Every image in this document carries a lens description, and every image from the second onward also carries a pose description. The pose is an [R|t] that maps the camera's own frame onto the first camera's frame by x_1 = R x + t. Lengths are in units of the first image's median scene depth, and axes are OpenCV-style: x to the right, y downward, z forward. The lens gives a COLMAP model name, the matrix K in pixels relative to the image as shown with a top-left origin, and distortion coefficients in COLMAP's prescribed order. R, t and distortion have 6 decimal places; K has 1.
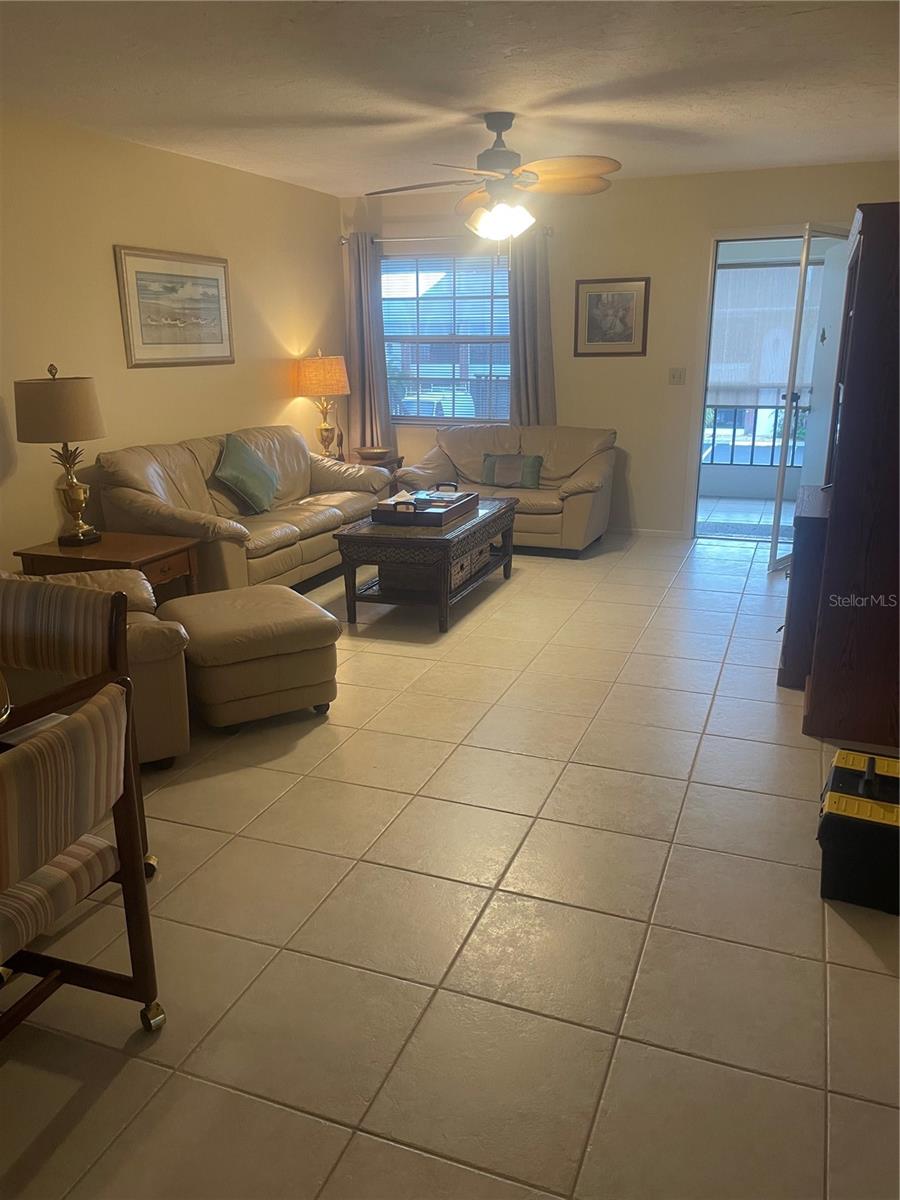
lens RADIAL K [[899.4, 0, 449.8], [0, 899.4, 599.7], [0, 0, 1]] dist [-0.036067, -0.006090]
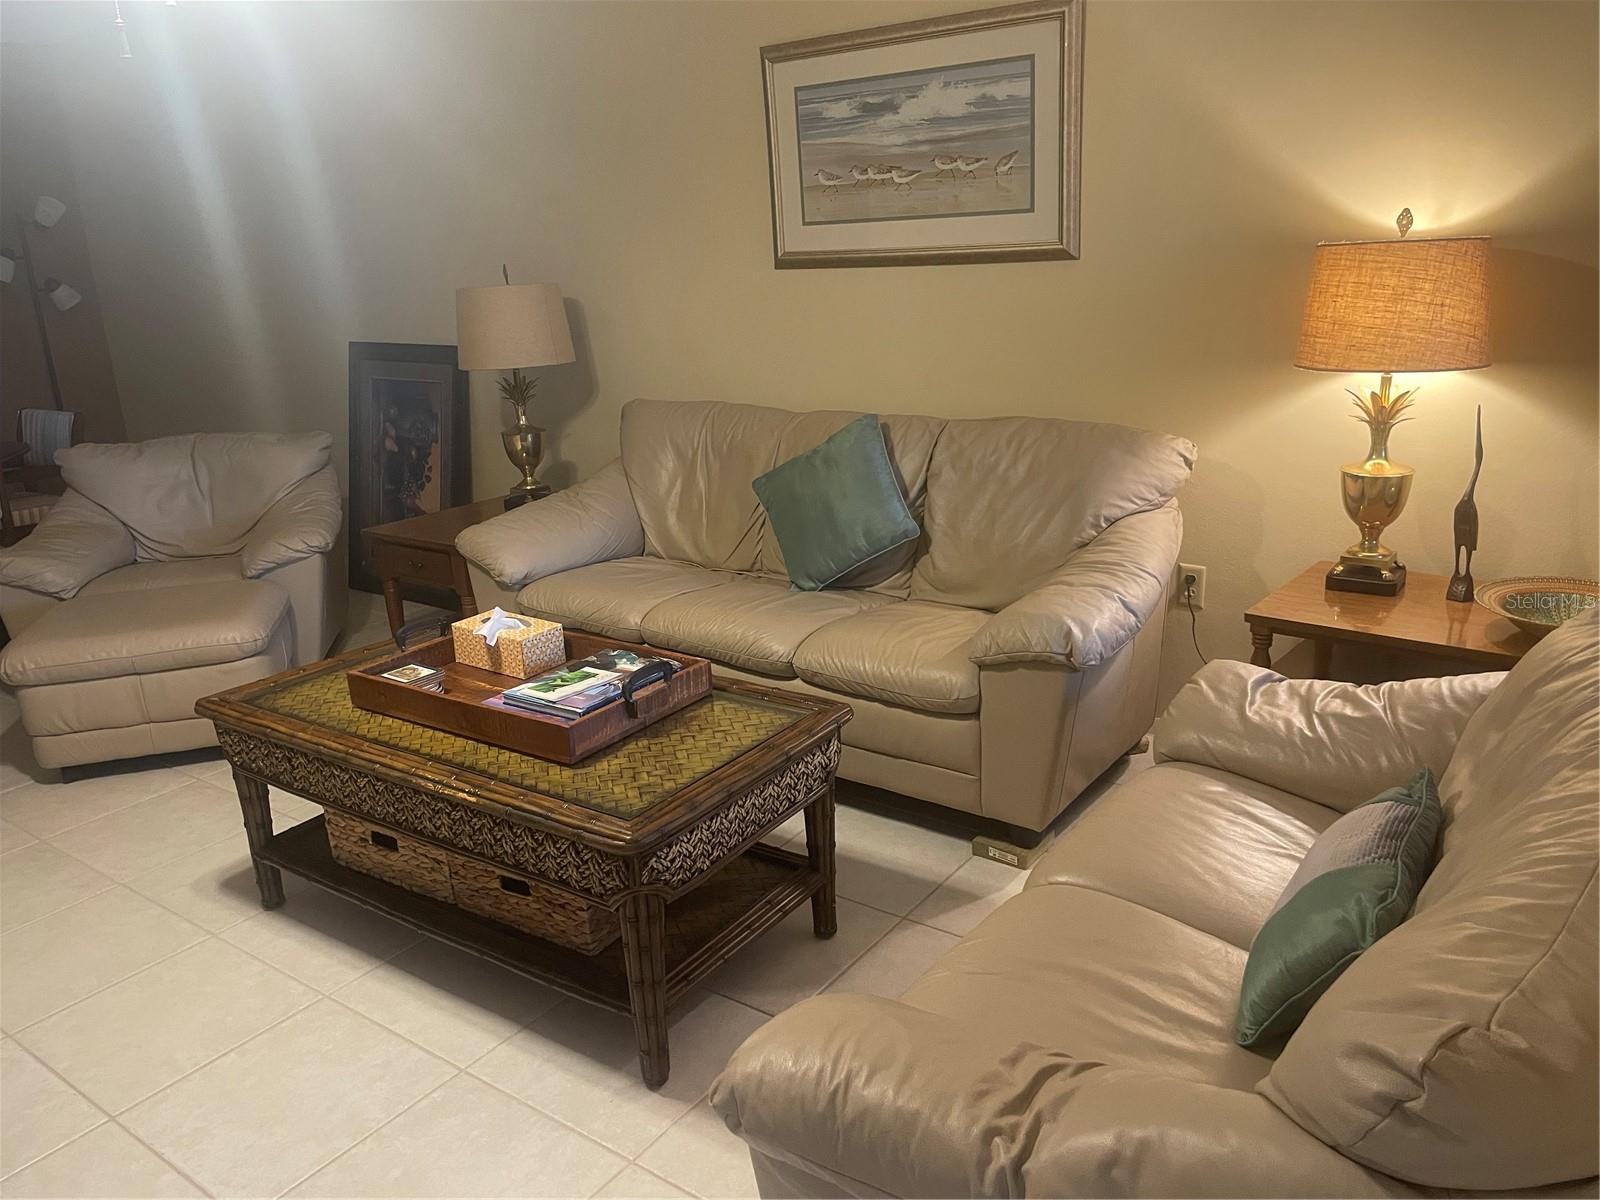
lens RADIAL K [[1199.3, 0, 800.3], [0, 1199.3, 601.4], [0, 0, 1]] dist [-0.036067, -0.006090]
pose [[-0.260016, 0.310511, -0.914316, 0.369707], [-0.209994, 0.906039, 0.367419, -0.327809], [0.942494, 0.287535, -0.170379, 1.127307]]
